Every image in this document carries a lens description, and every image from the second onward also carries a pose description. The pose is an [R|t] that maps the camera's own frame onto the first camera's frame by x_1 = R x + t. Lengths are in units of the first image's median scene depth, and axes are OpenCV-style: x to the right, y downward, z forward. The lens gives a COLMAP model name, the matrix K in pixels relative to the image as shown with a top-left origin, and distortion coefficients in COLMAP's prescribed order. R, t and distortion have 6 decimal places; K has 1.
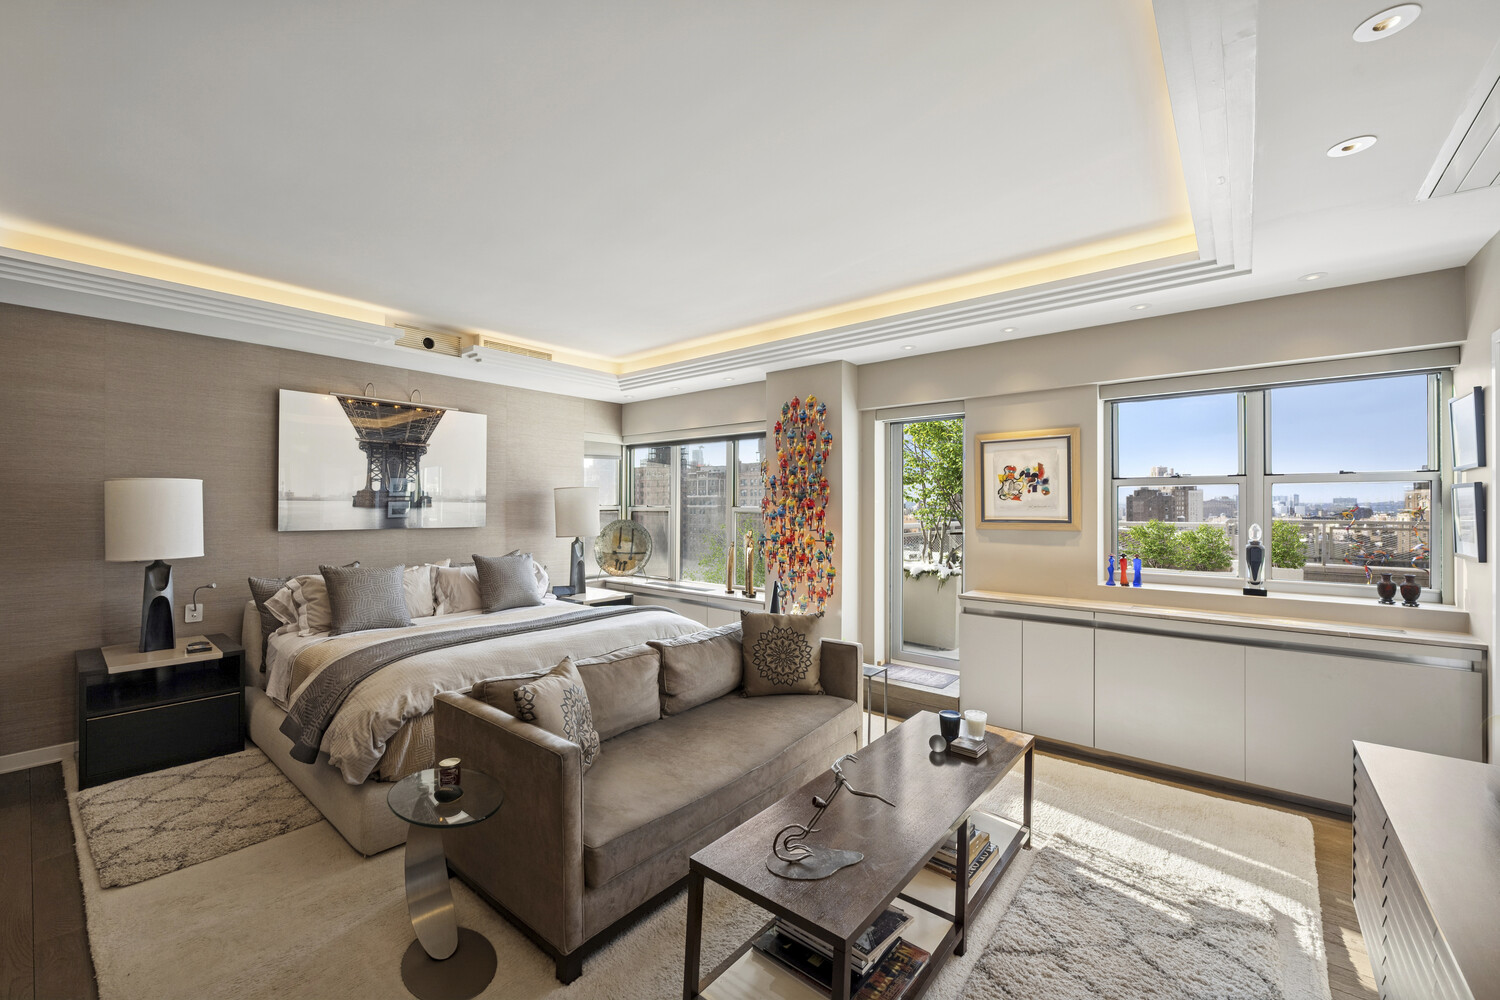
lens RADIAL K [[607.7, 0, 750.0], [0, 607.7, 500.0], [0, 0, 1]] dist [-0.007448, 0.000162]
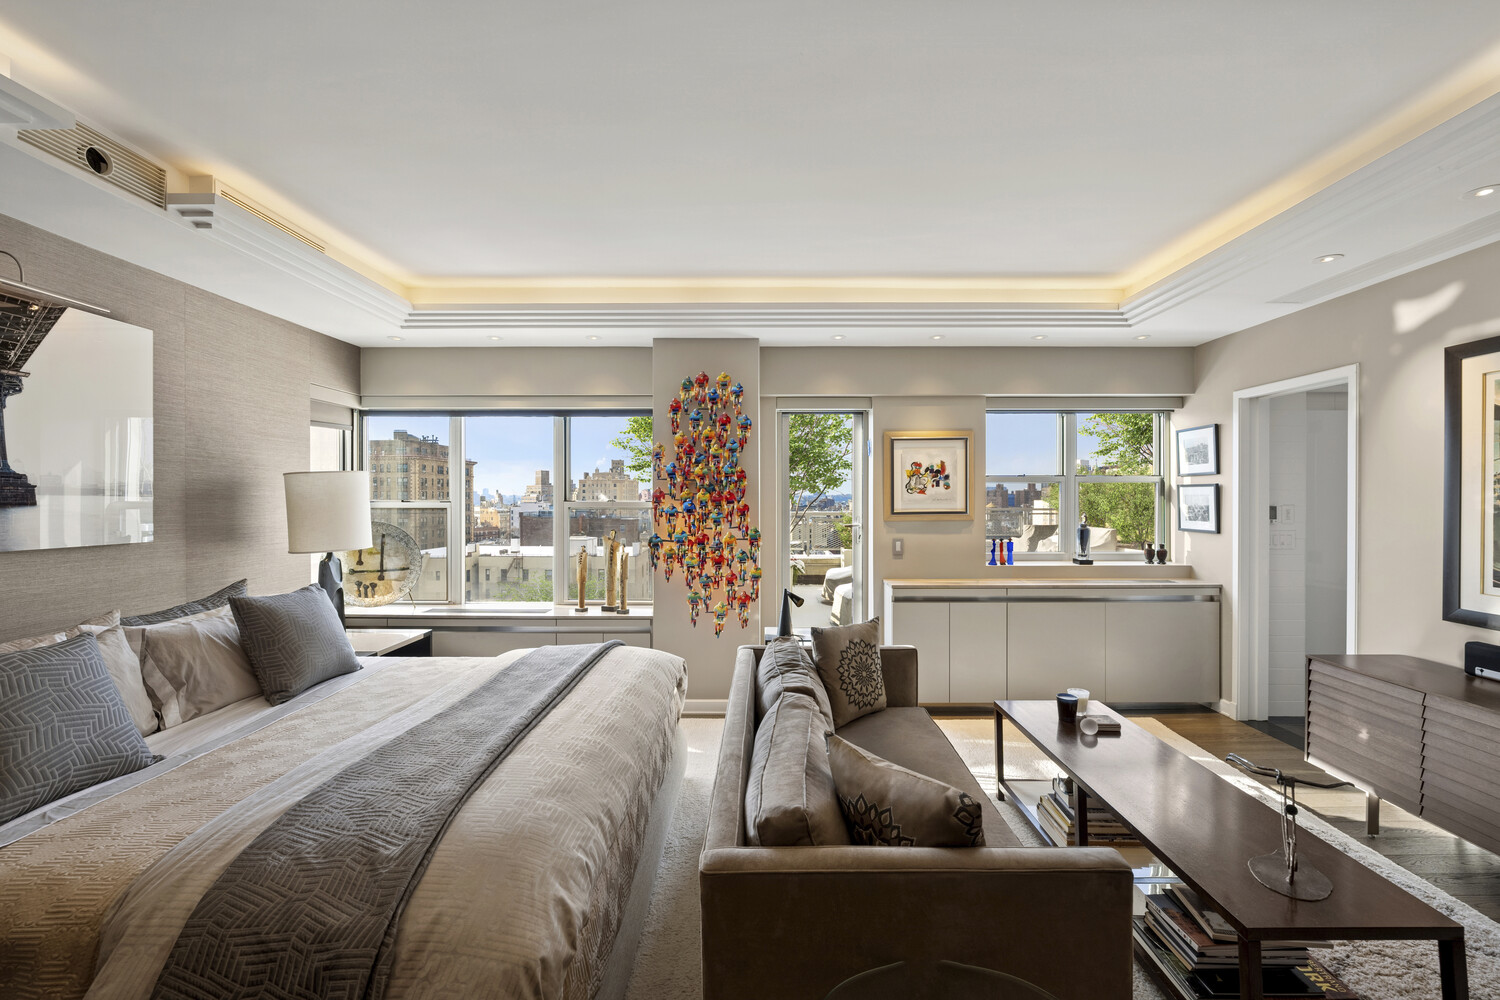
lens RADIAL K [[607.7, 0, 750.0], [0, 607.7, 500.0], [0, 0, 1]] dist [-0.007448, 0.000162]
pose [[0.770781, -0.004562, 0.637084, -0.435616], [-0.003276, 0.999933, 0.011124, 0.000209], [-0.637092, -0.010661, 0.770714, 0.308348]]
